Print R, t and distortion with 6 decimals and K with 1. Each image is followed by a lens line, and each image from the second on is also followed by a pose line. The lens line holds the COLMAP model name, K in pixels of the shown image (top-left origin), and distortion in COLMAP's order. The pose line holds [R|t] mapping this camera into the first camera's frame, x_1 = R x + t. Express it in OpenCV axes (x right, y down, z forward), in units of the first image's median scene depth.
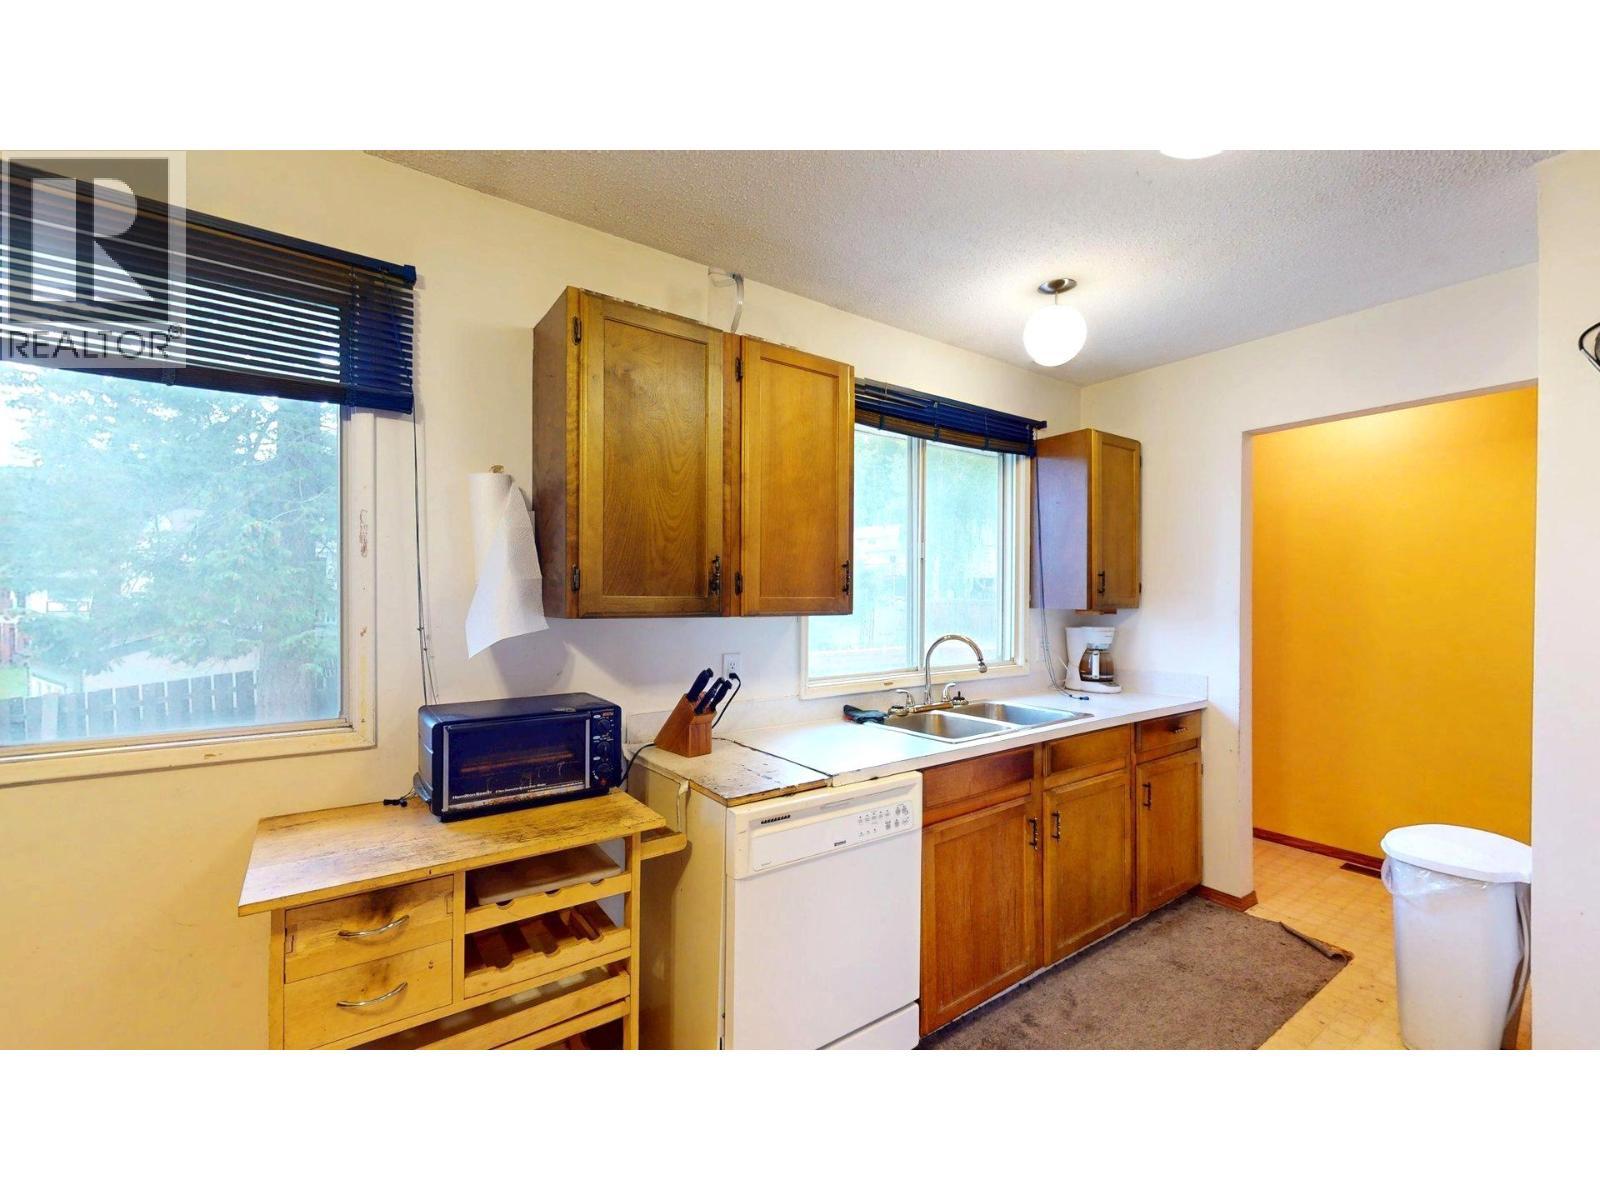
lens RADIAL K [[654.9, 0, 802.9], [0, 654.9, 599.0], [0, 0, 1]] dist [0.000113, 0.000100]
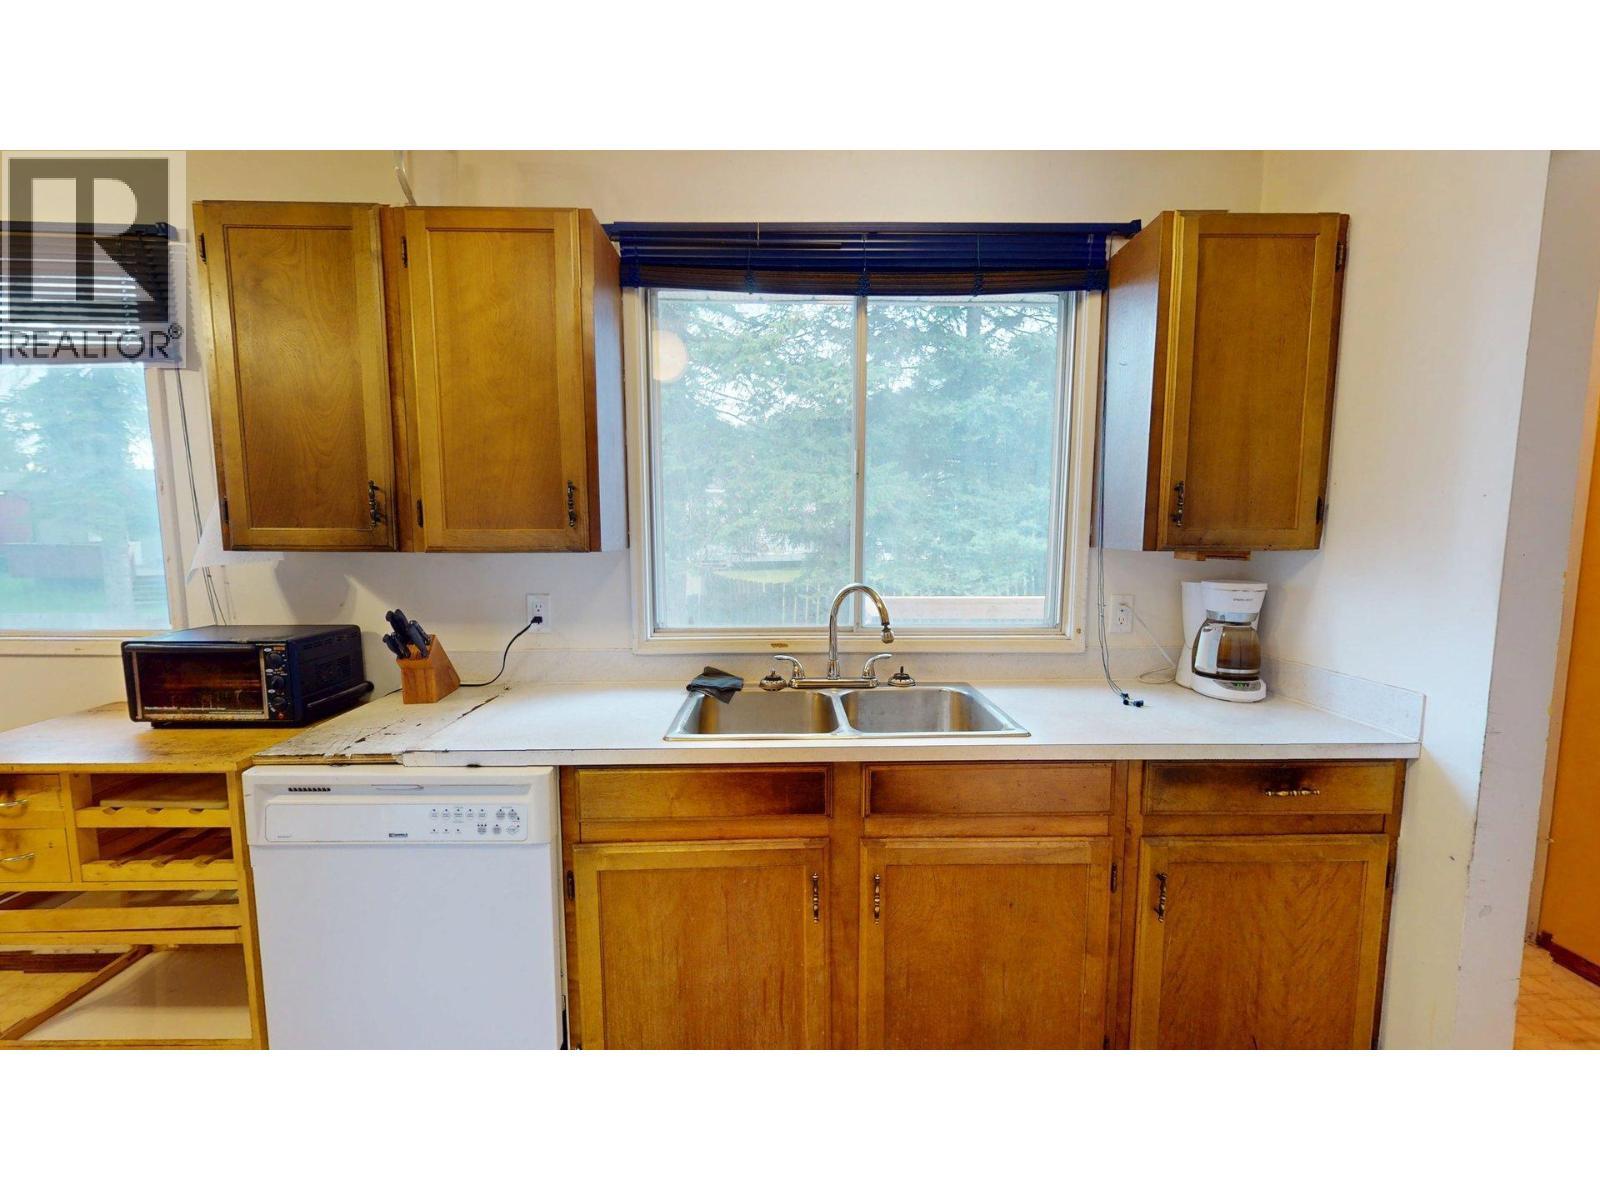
lens RADIAL K [[654.9, 0, 801.0], [0, 654.9, 599.9], [0, 0, 1]] dist [0.000113, 0.000100]
pose [[0.824678, 0.058119, -0.562608, 0.792562], [-0.000310, 0.994753, 0.102305, 0.001332], [0.565602, -0.084194, 0.820369, 0.564447]]
